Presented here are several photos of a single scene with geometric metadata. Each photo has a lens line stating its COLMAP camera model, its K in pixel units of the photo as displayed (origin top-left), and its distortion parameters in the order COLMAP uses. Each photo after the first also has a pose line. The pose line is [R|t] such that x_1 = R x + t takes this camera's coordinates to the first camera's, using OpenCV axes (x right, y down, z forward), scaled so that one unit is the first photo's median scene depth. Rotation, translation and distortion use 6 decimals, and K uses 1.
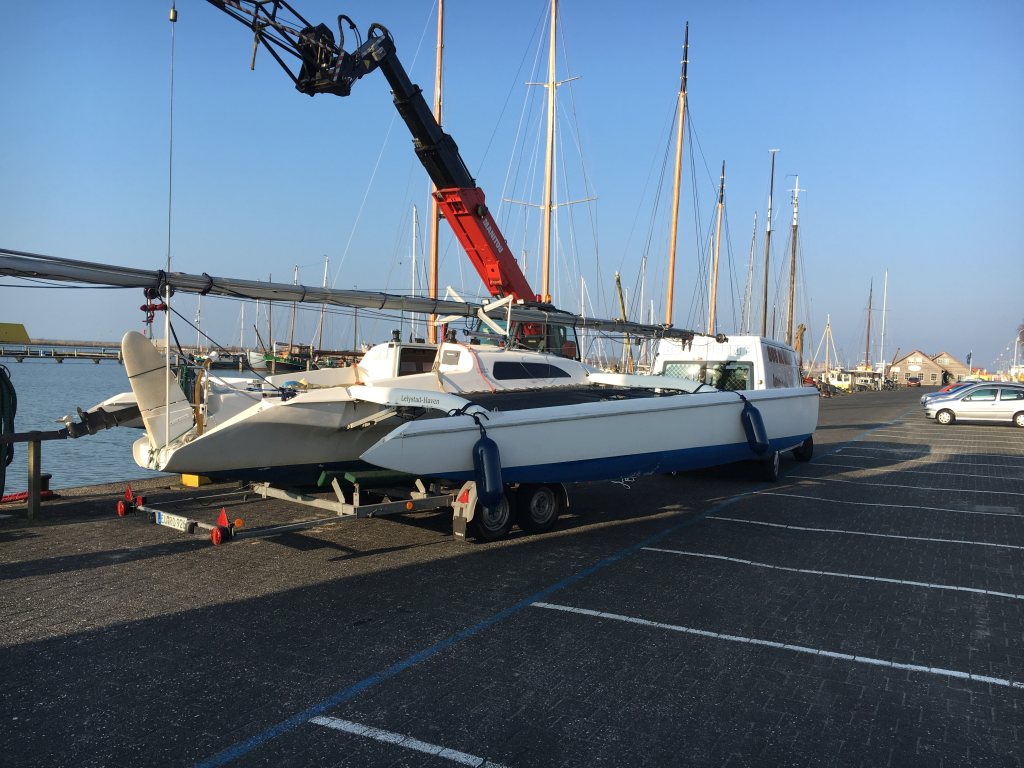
lens RADIAL K [[872.1, 0, 512.0], [0, 872.1, 384.0], [0, 0, 1]] dist [0.054156, -0.007428]
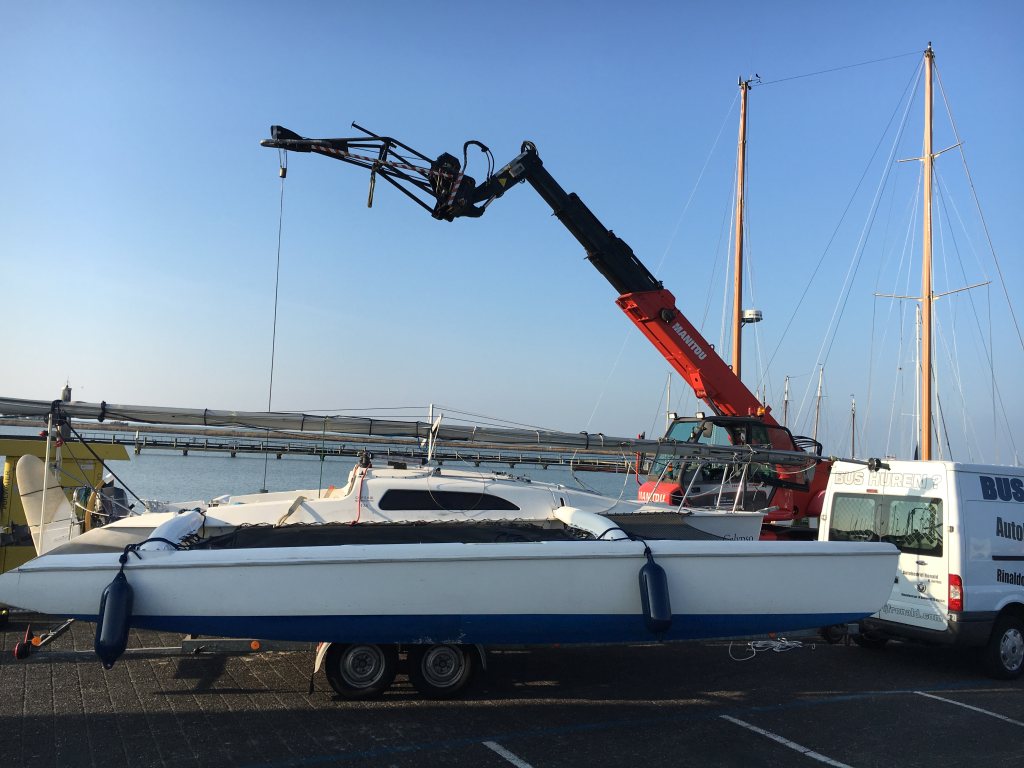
lens RADIAL K [[872.1, 0, 512.0], [0, 872.1, 384.0], [0, 0, 1]] dist [0.054156, -0.007428]
pose [[0.833623, -0.030851, -0.551471, 0.395011], [-0.037839, 0.992903, -0.112744, -0.024822], [0.551036, 0.114853, 0.826540, 0.216105]]
